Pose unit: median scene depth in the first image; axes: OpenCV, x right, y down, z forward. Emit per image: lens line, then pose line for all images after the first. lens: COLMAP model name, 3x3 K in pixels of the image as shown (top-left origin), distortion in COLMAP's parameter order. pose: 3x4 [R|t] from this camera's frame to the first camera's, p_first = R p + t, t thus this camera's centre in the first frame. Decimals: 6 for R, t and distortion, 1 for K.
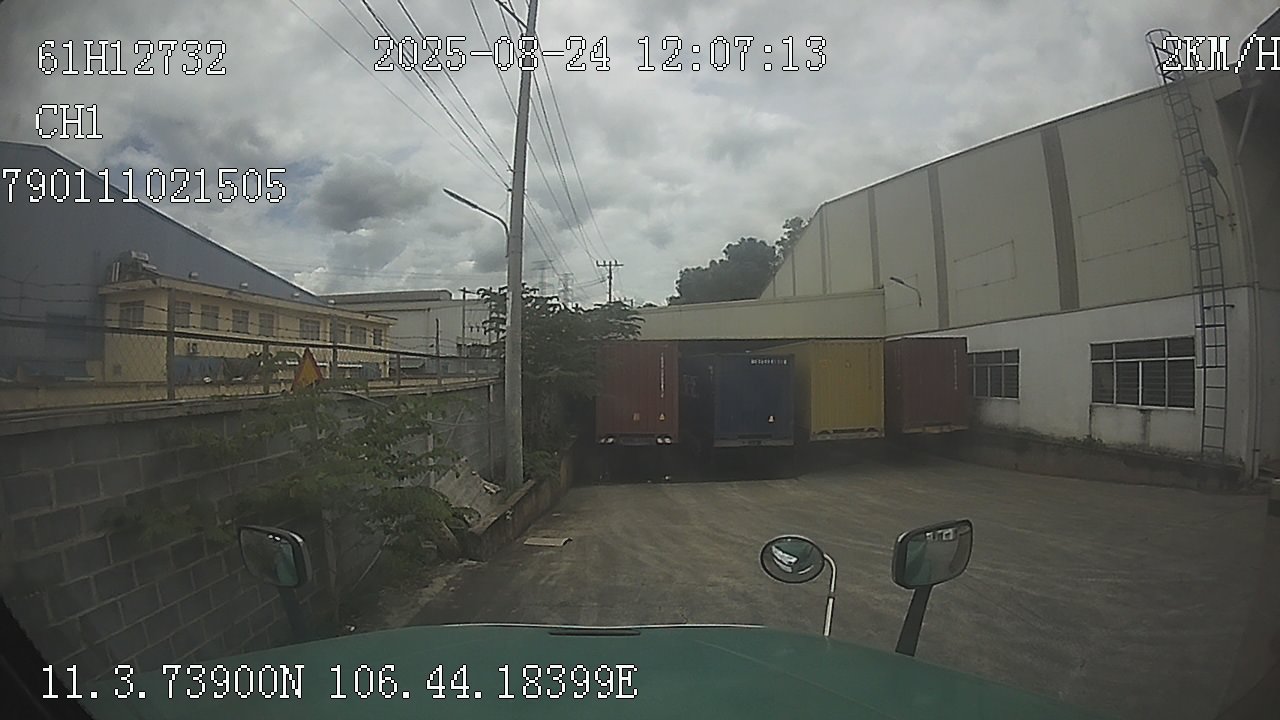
lens RADIAL K [[2463.2, 0, 640.0], [0, 2463.2, 360.0], [0, 0, 1]] dist [-0.546774, 0.000789]
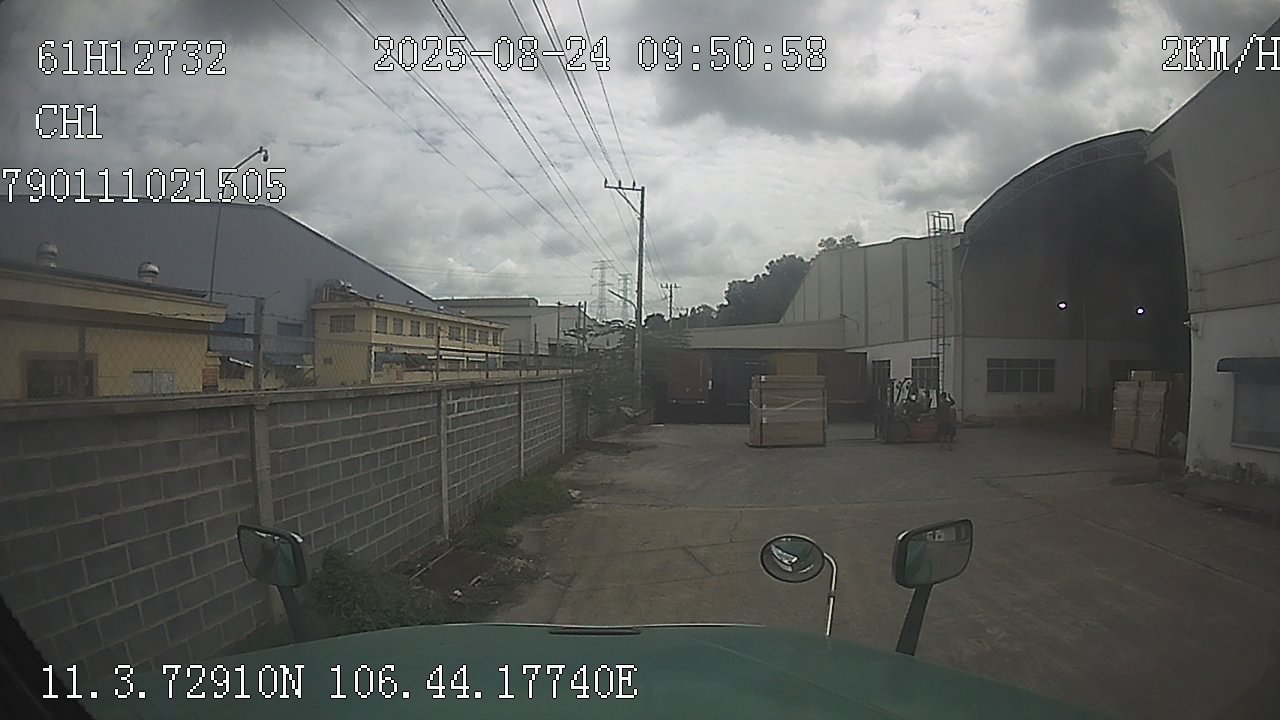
lens RADIAL K [[2482.0, 0, 620.4], [0, 2482.0, 422.6], [0, 0, 1]] dist [-1.163365, 0.033661]
pose [[0.999417, 0.016569, -0.029836, 0.002446], [-0.015754, 0.999501, 0.027361, -0.002187], [0.030275, -0.026875, 0.999180, -0.500466]]
